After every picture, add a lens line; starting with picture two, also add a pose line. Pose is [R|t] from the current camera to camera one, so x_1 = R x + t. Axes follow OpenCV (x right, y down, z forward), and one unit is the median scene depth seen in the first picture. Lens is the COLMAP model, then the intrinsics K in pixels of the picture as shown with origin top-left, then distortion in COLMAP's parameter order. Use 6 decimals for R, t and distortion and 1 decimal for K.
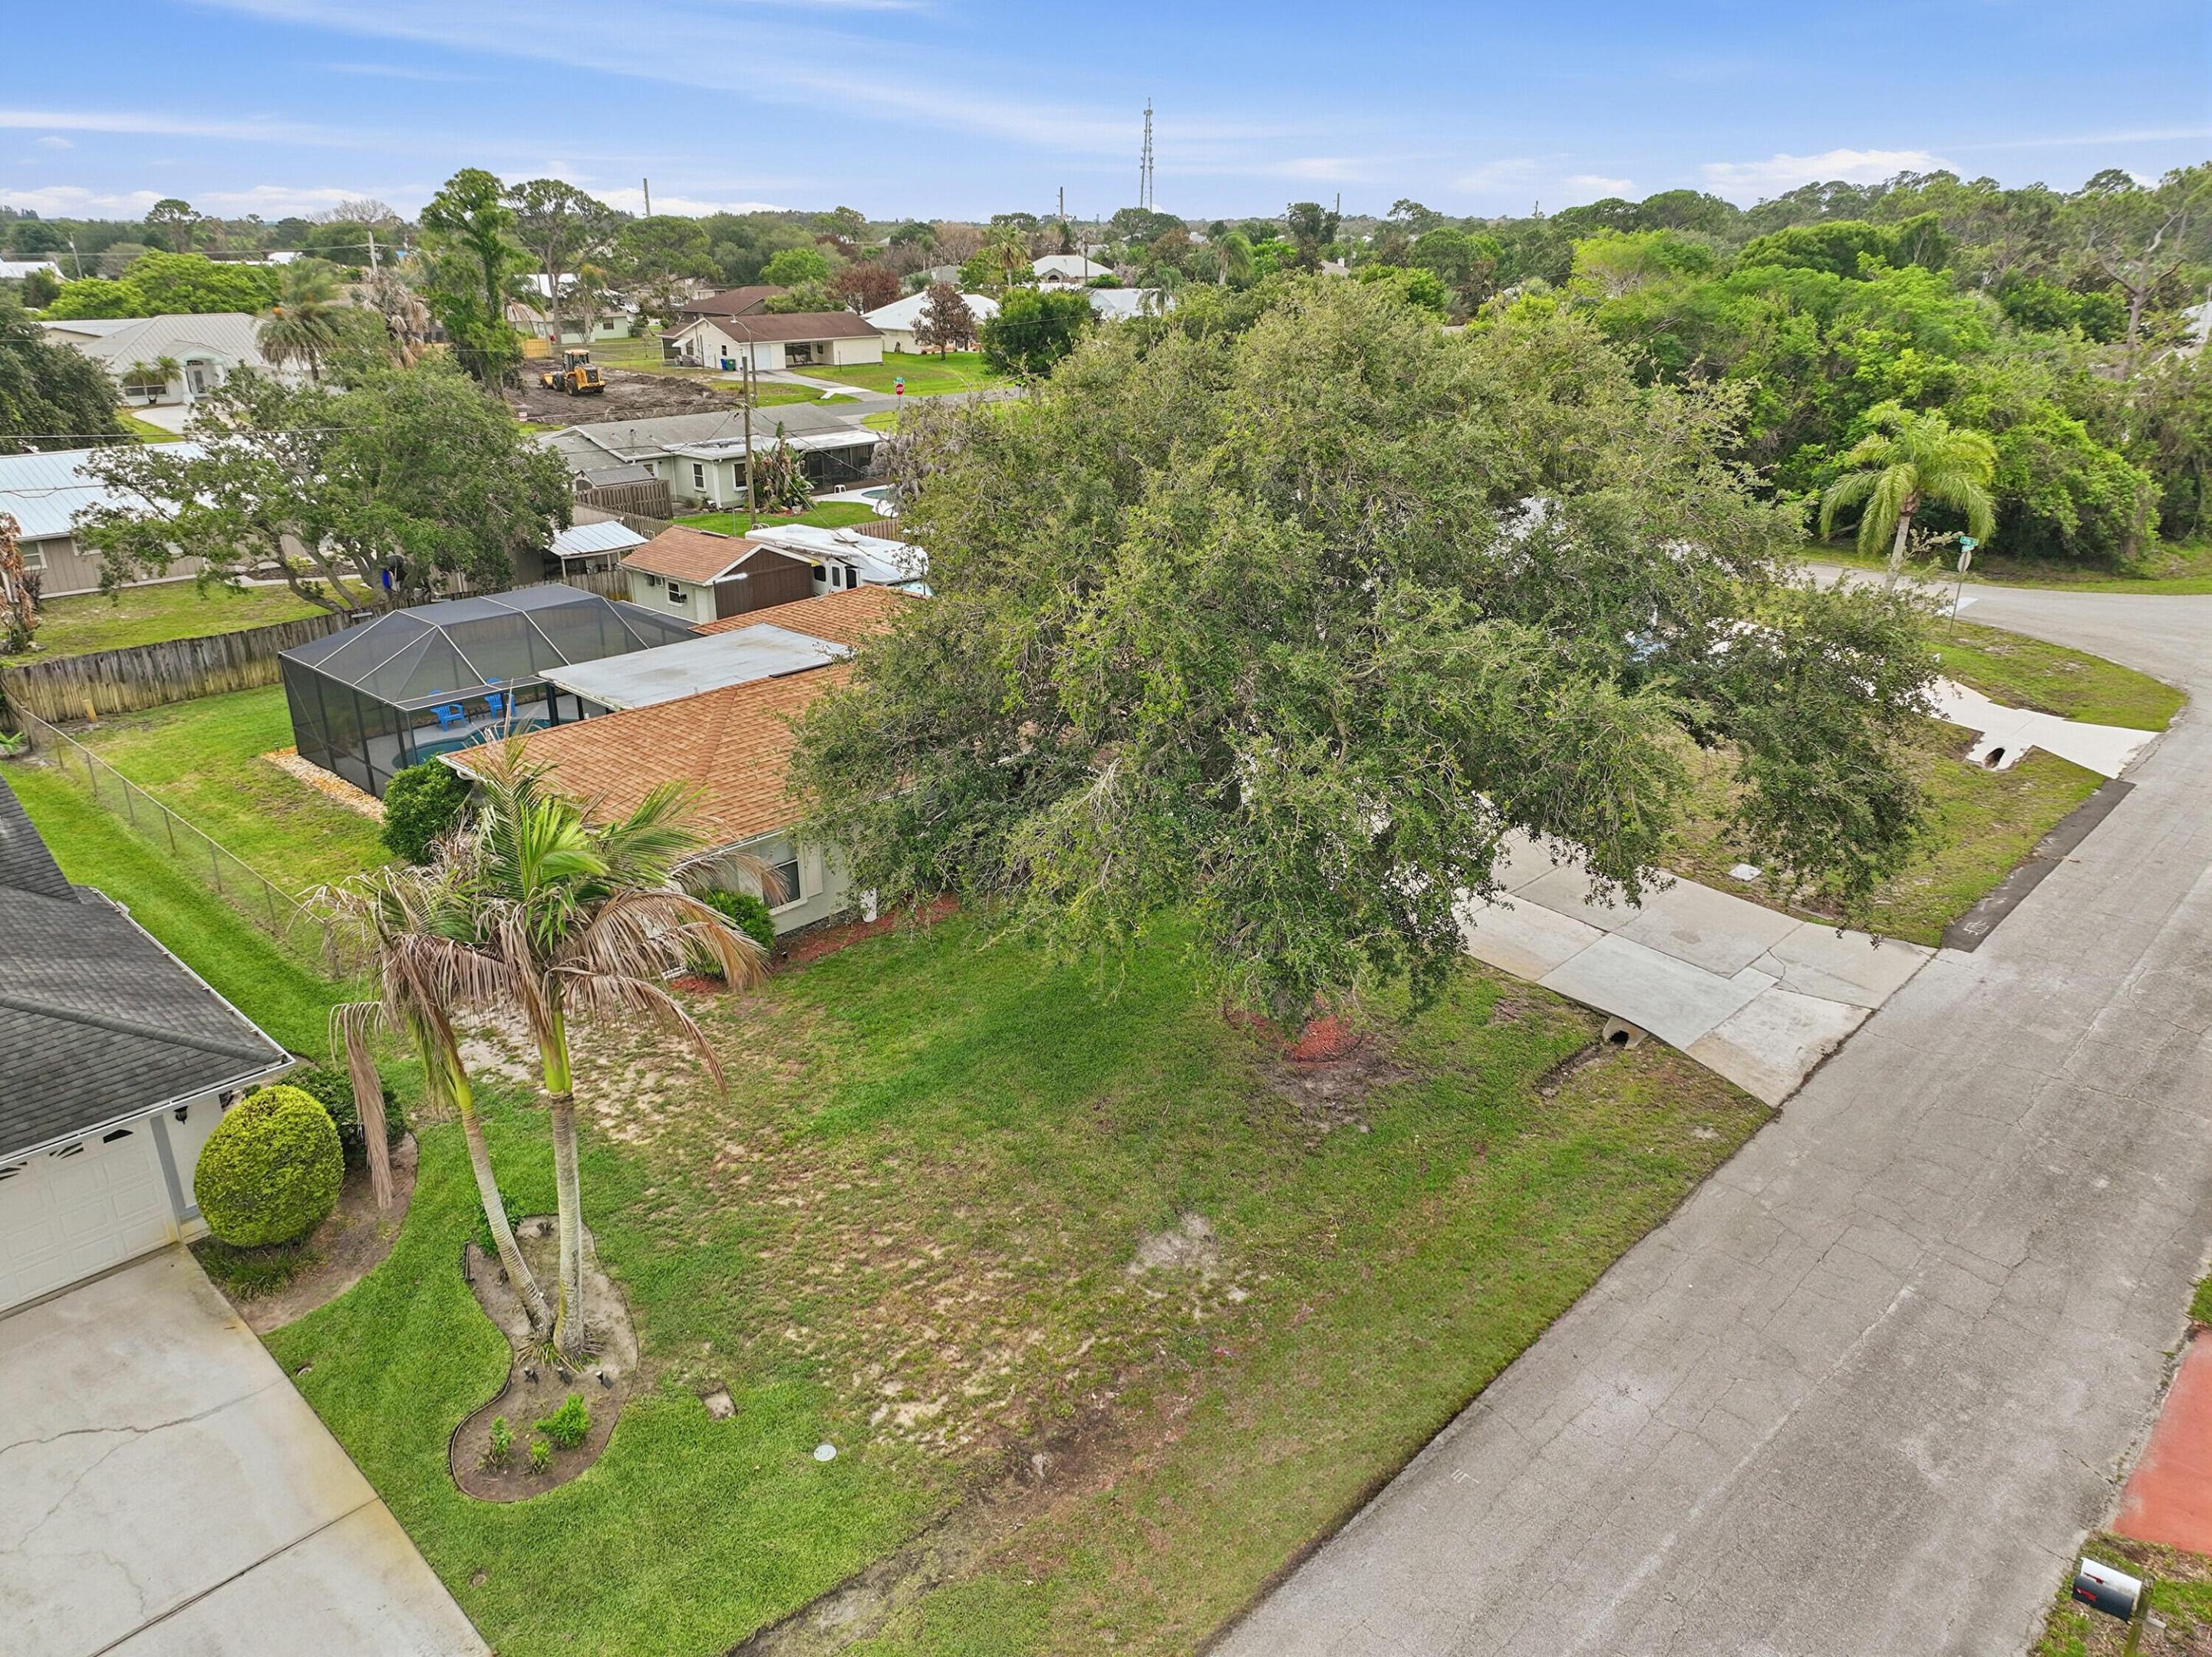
lens RADIAL K [[1547.1, 0, 1106.0], [0, 1547.1, 828.5], [0, 0, 1]] dist [0.005493, 0.009245]
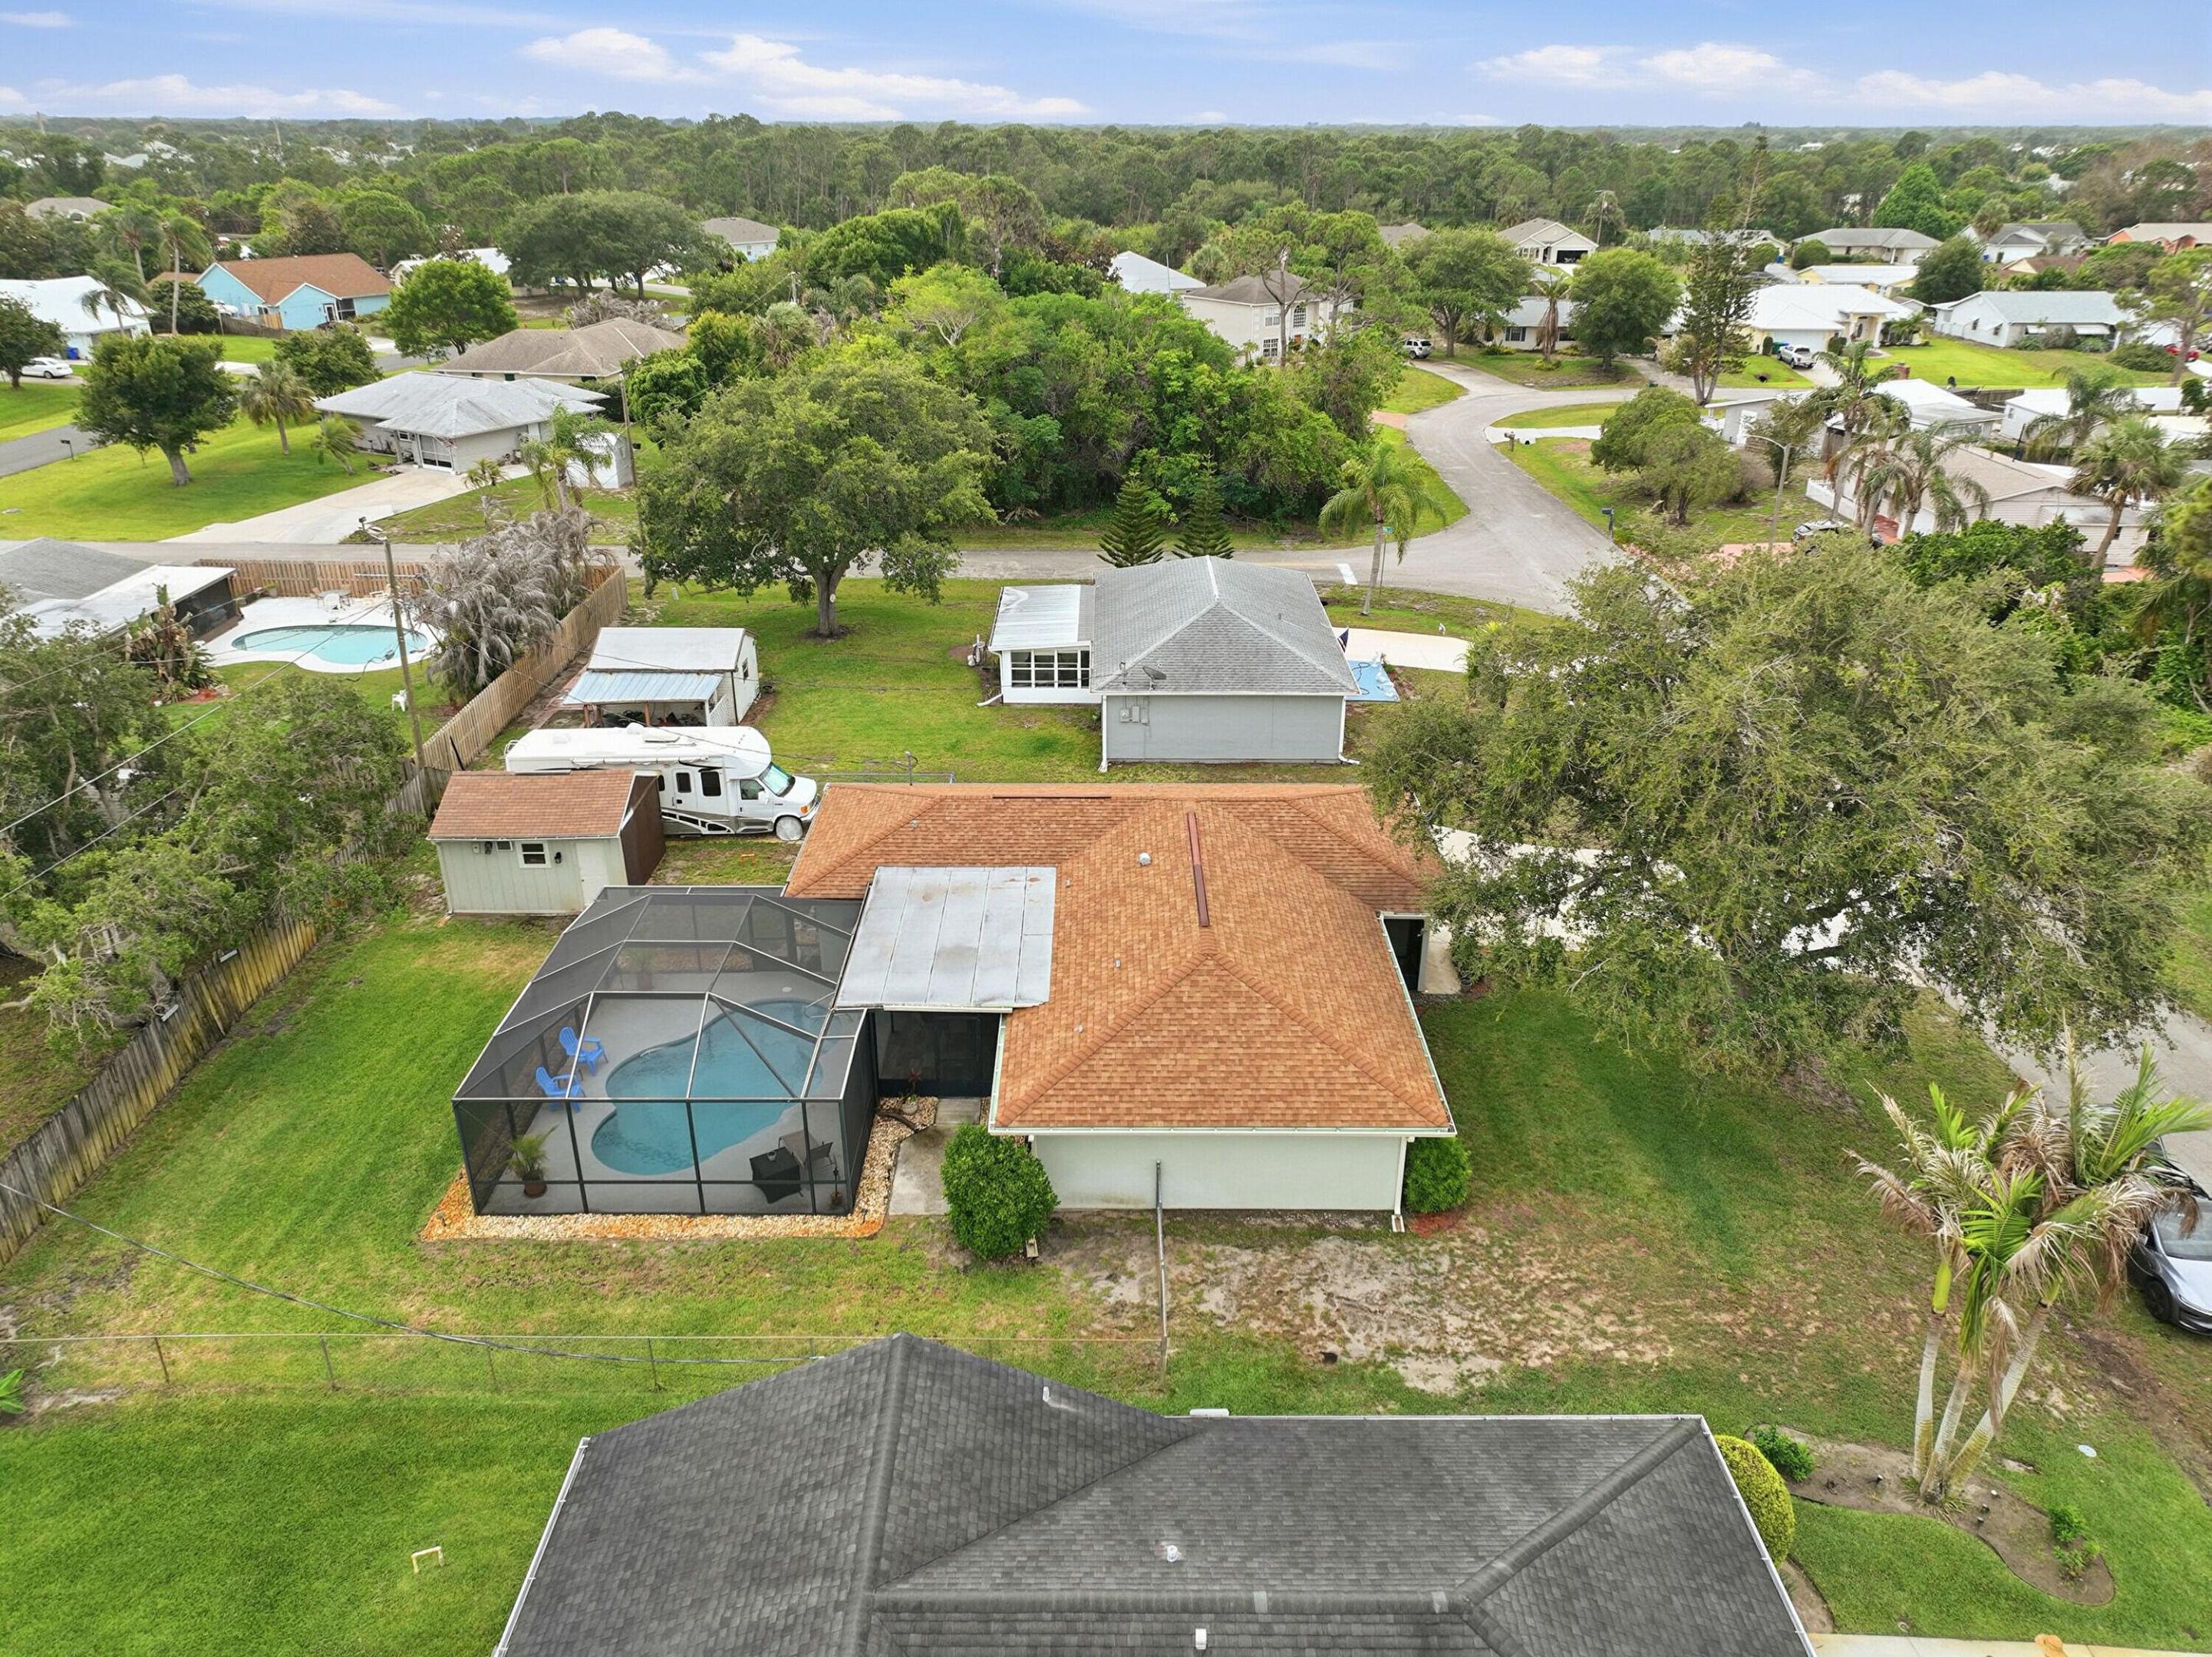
lens RADIAL K [[1547.1, 0, 1106.0], [0, 1547.1, 828.5], [0, 0, 1]] dist [0.005493, 0.009245]
pose [[0.726078, -0.282242, 0.627017, -0.775135], [0.247025, 0.958067, 0.145208, -0.284303], [-0.641708, 0.049456, 0.765353, 0.224803]]
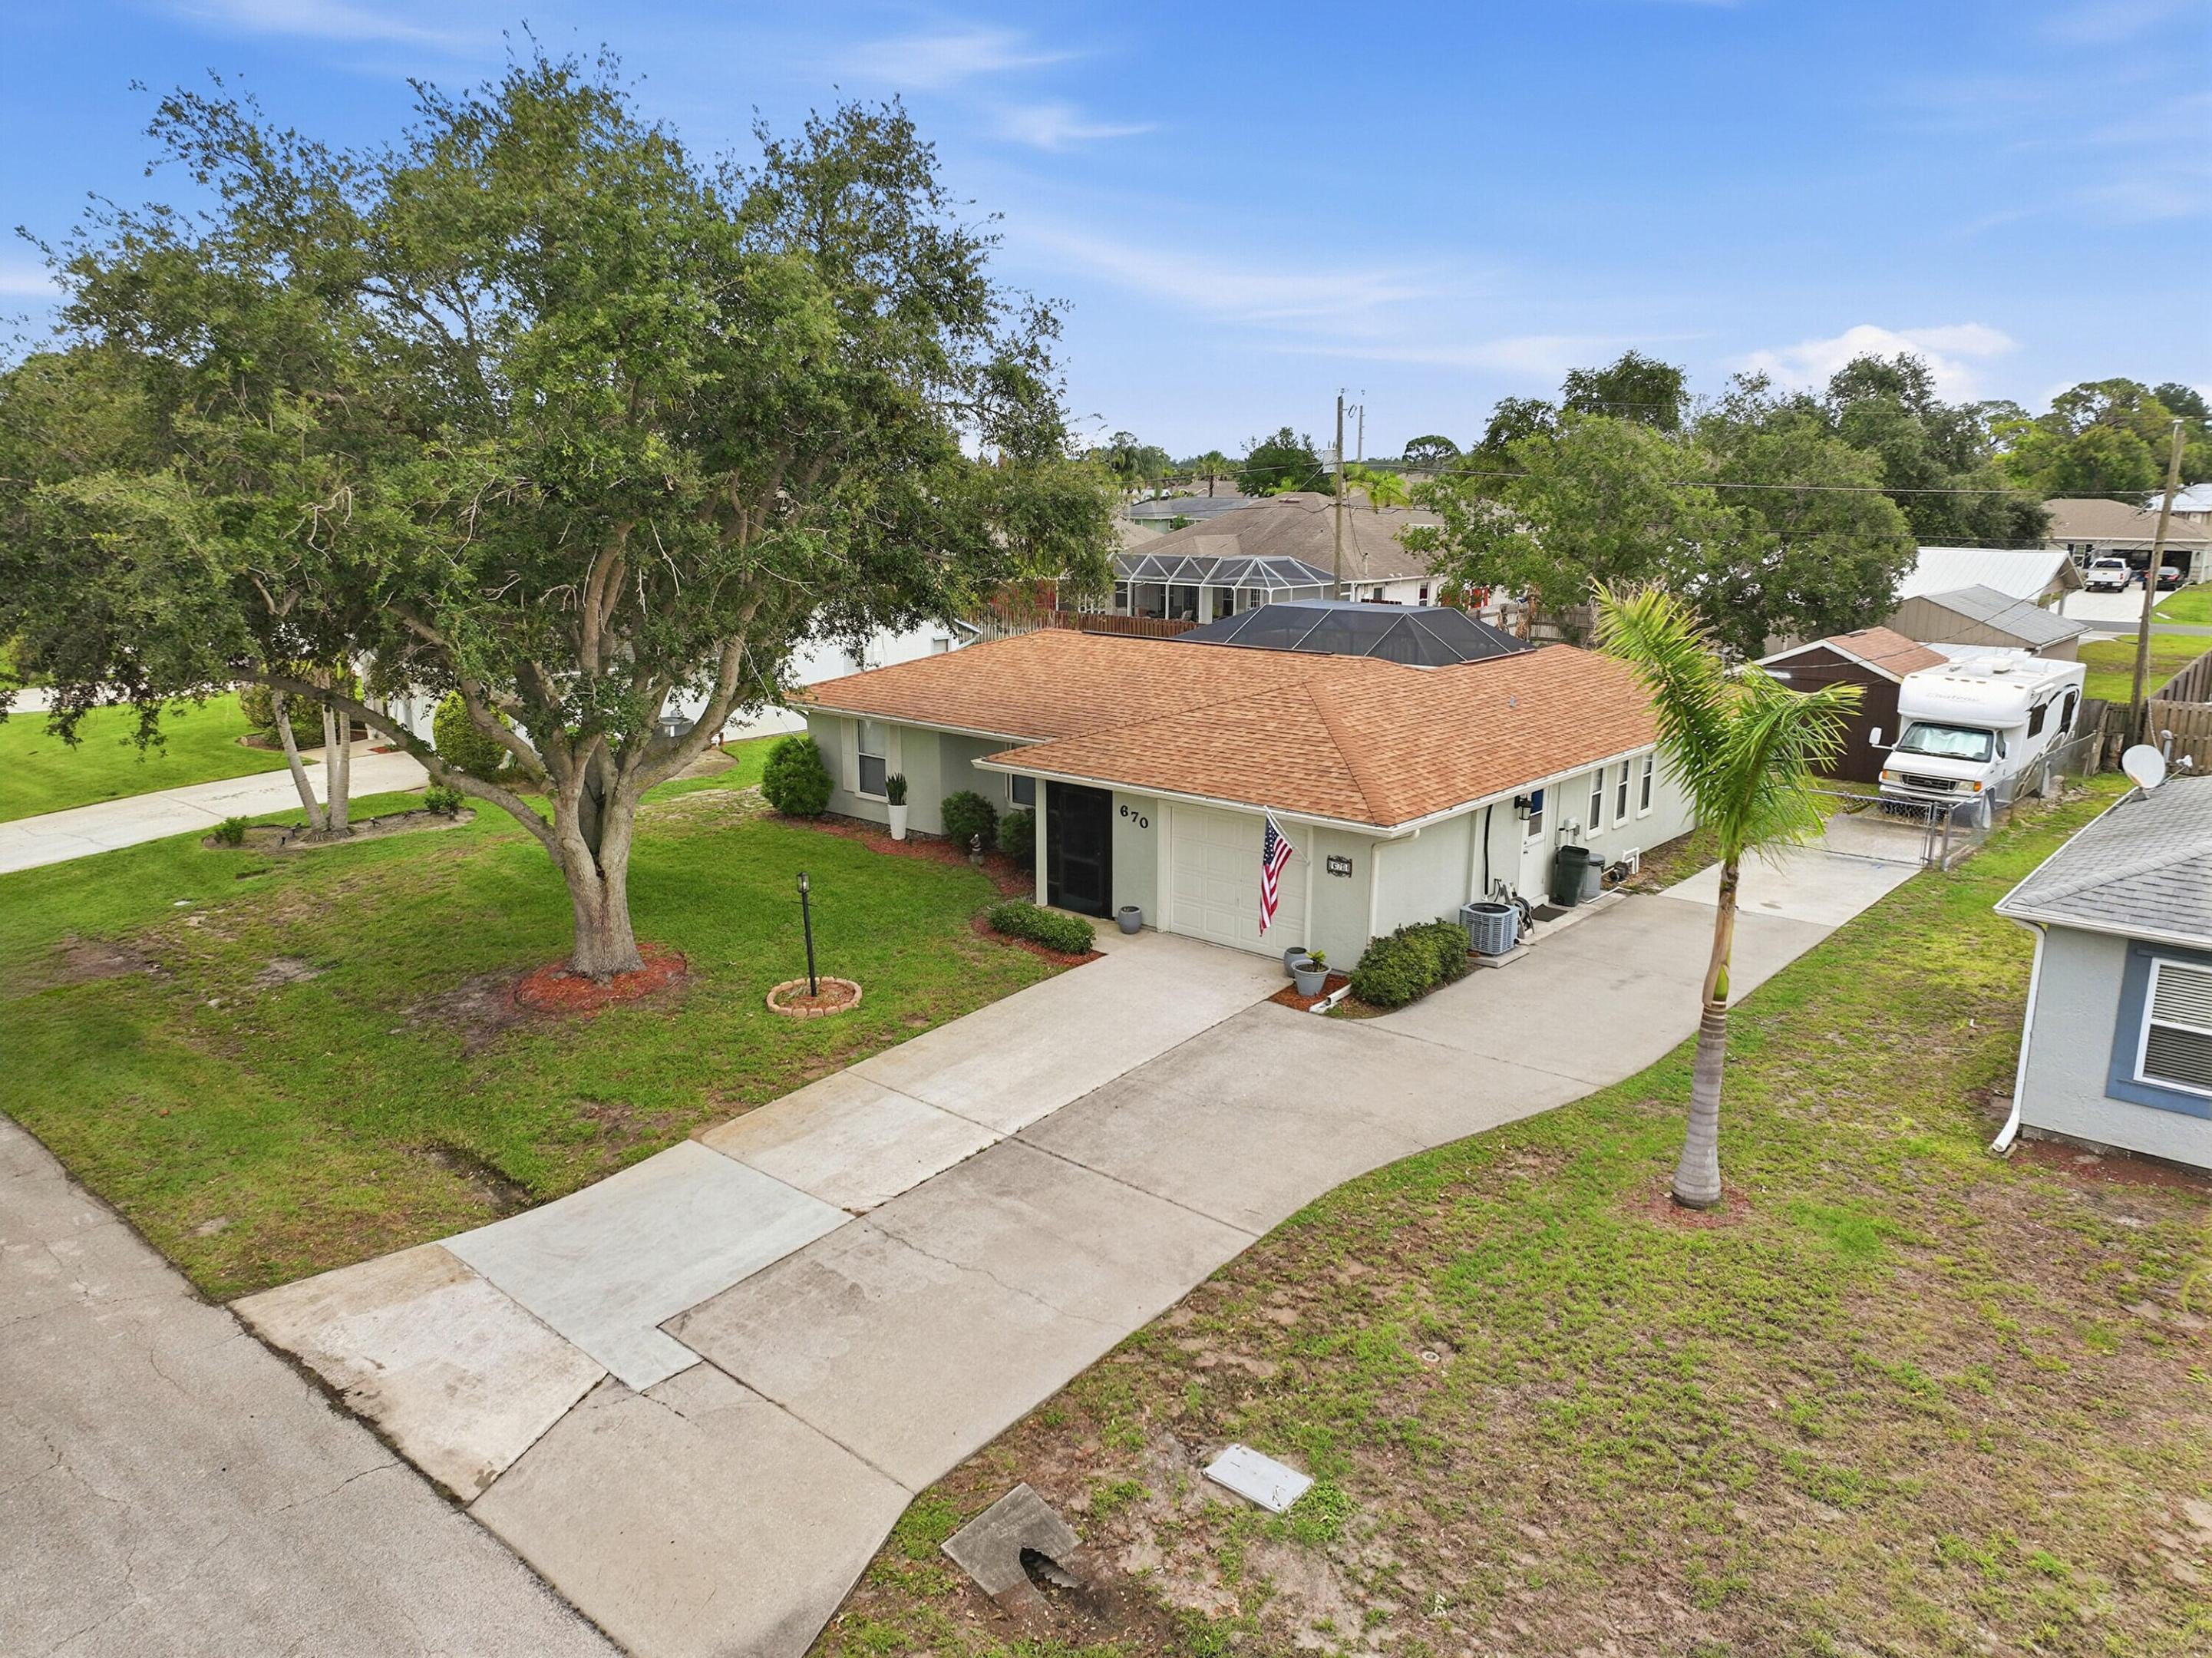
lens RADIAL K [[1589.0, 0, 1106.0], [0, 1589.0, 829.0], [0, 0, 1]] dist [0.032686, 0.000950]
pose [[0.045412, 0.228263, -0.972540, 0.702553], [-0.368552, 0.908695, 0.196069, -0.162507], [0.928497, 0.349527, 0.125393, 0.817403]]
